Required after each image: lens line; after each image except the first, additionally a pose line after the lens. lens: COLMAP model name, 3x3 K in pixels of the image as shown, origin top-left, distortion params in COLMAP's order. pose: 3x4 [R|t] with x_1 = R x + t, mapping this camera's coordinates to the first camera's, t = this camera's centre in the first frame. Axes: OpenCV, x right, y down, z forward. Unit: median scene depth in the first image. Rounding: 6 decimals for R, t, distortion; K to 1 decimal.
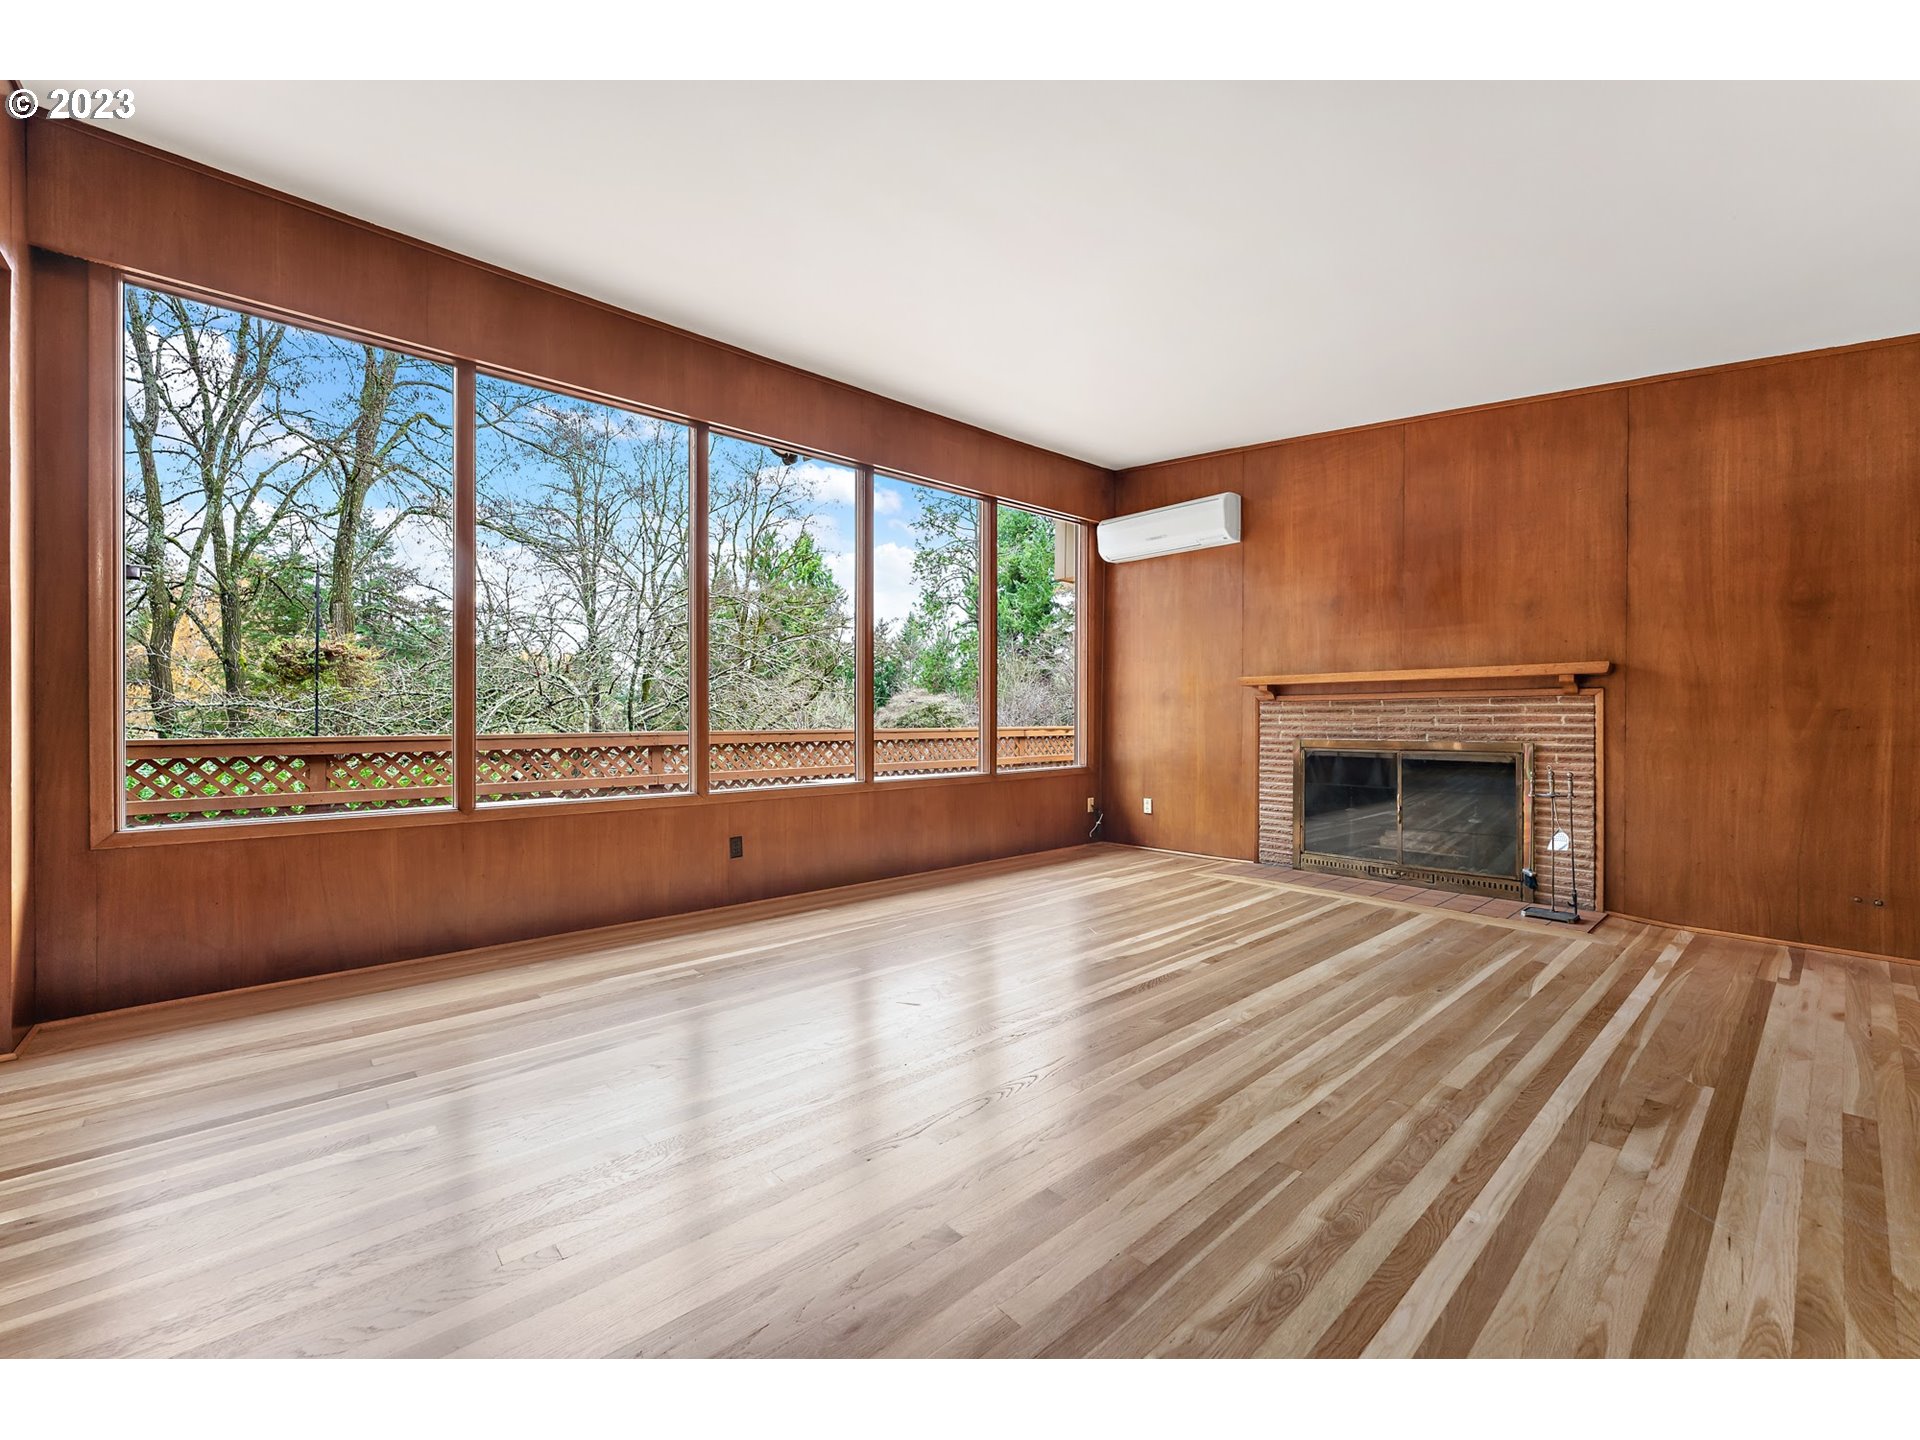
lens RADIAL K [[776.1, 0, 953.5], [0, 776.1, 718.1], [0, 0, 1]] dist [-0.000754, -0.000299]
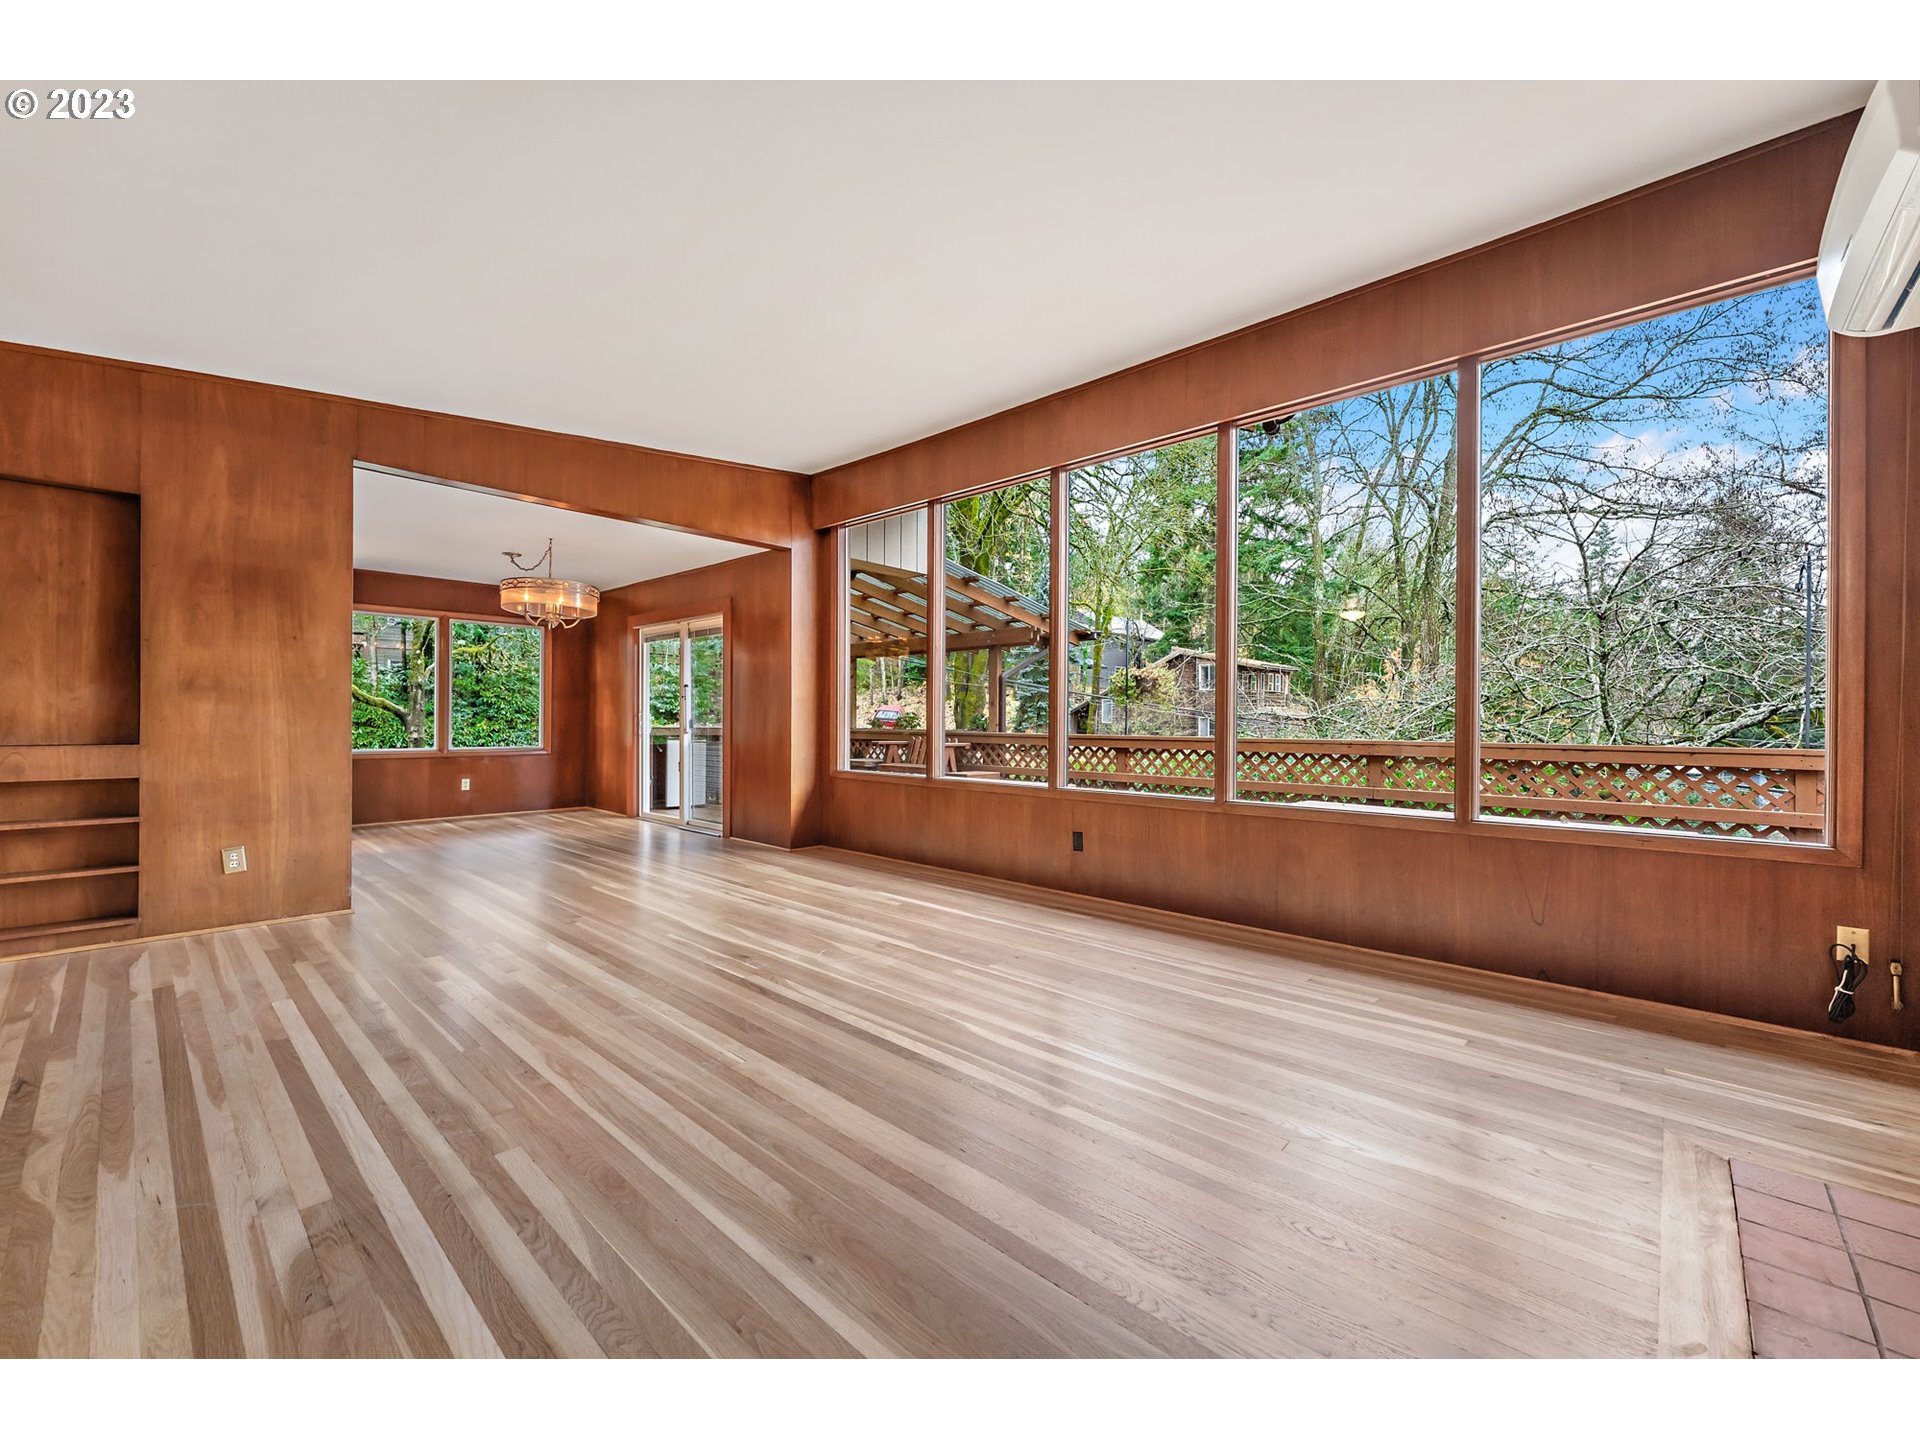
lens RADIAL K [[776.1, 0, 953.5], [0, 776.1, 718.1], [0, 0, 1]] dist [-0.000754, -0.000299]
pose [[0.098665, -0.001989, -0.995119, 0.806055], [-0.008453, 0.999960, -0.002837, -0.002361], [0.995085, 0.008691, 0.098644, 0.733340]]
